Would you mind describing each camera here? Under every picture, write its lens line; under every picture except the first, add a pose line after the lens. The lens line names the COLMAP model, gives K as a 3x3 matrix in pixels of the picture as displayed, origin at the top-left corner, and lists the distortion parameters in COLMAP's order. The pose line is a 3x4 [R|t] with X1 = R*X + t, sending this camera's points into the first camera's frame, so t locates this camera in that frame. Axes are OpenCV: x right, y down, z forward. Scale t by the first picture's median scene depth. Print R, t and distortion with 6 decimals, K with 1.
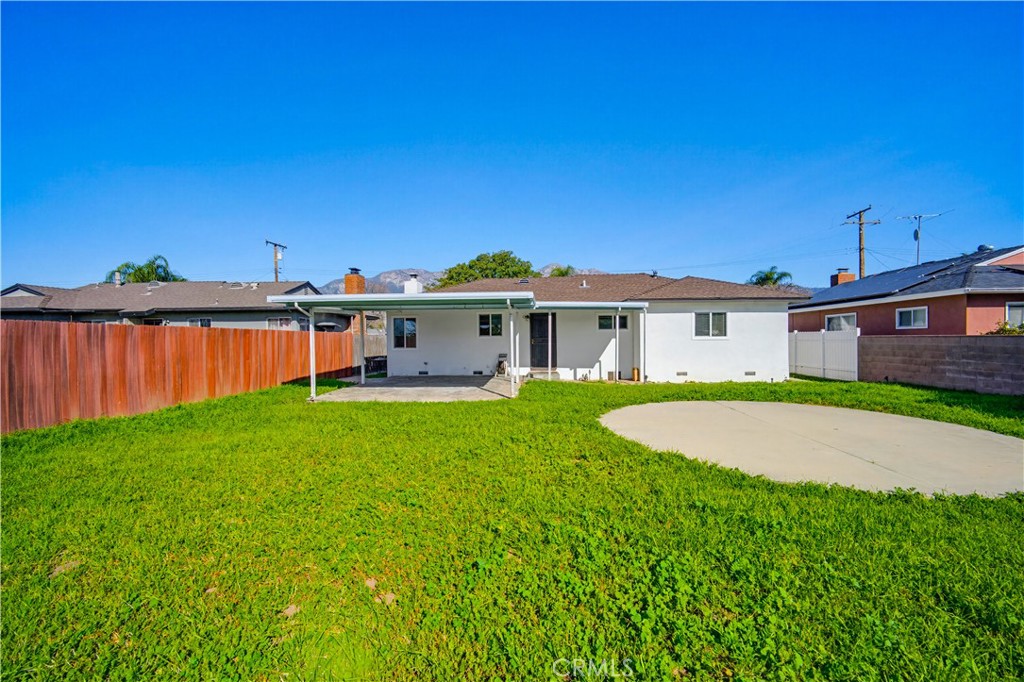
lens RADIAL K [[447.4, 0, 512.8], [0, 447.4, 331.8], [0, 0, 1]] dist [-0.006276, 0.001834]
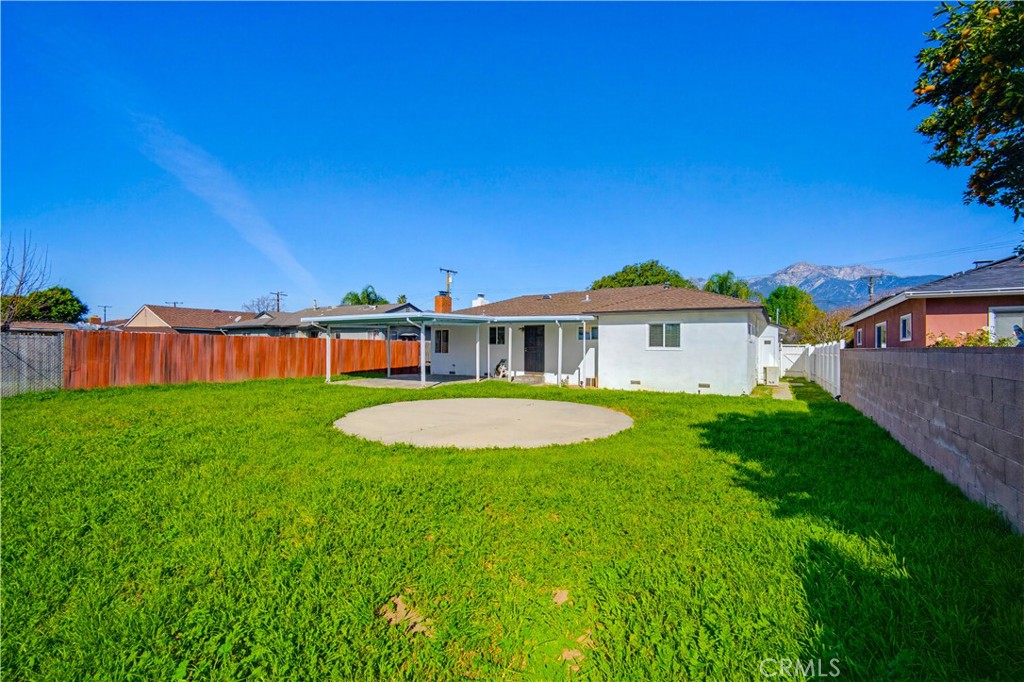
lens RADIAL K [[447.4, 0, 511.8], [0, 447.4, 339.6], [0, 0, 1]] dist [-0.006276, 0.001834]
pose [[0.879941, 0.006118, -0.475044, 0.575959], [-0.008272, 0.999963, -0.002444, -0.001468], [0.475011, 0.006080, 0.879959, -0.053923]]
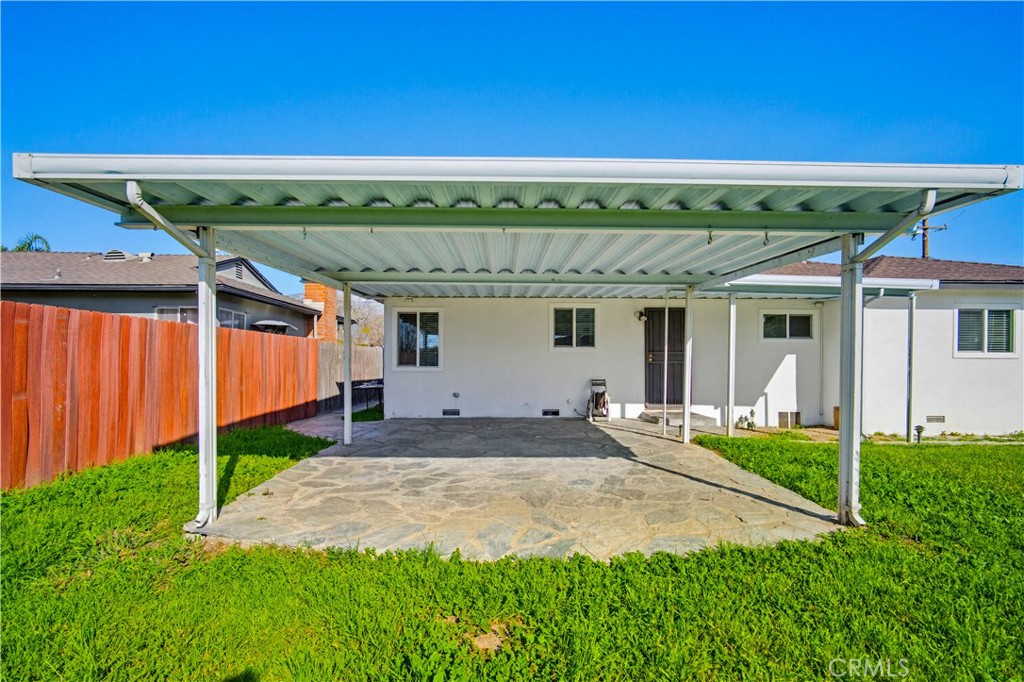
lens RADIAL K [[447.4, 0, 506.8], [0, 447.4, 347.8], [0, 0, 1]] dist [-0.006276, 0.001834]
pose [[0.996928, 0.015129, 0.076844, -0.180405], [-0.014180, 0.999817, -0.012869, 0.018902], [-0.077024, 0.011740, 0.996960, 0.457551]]
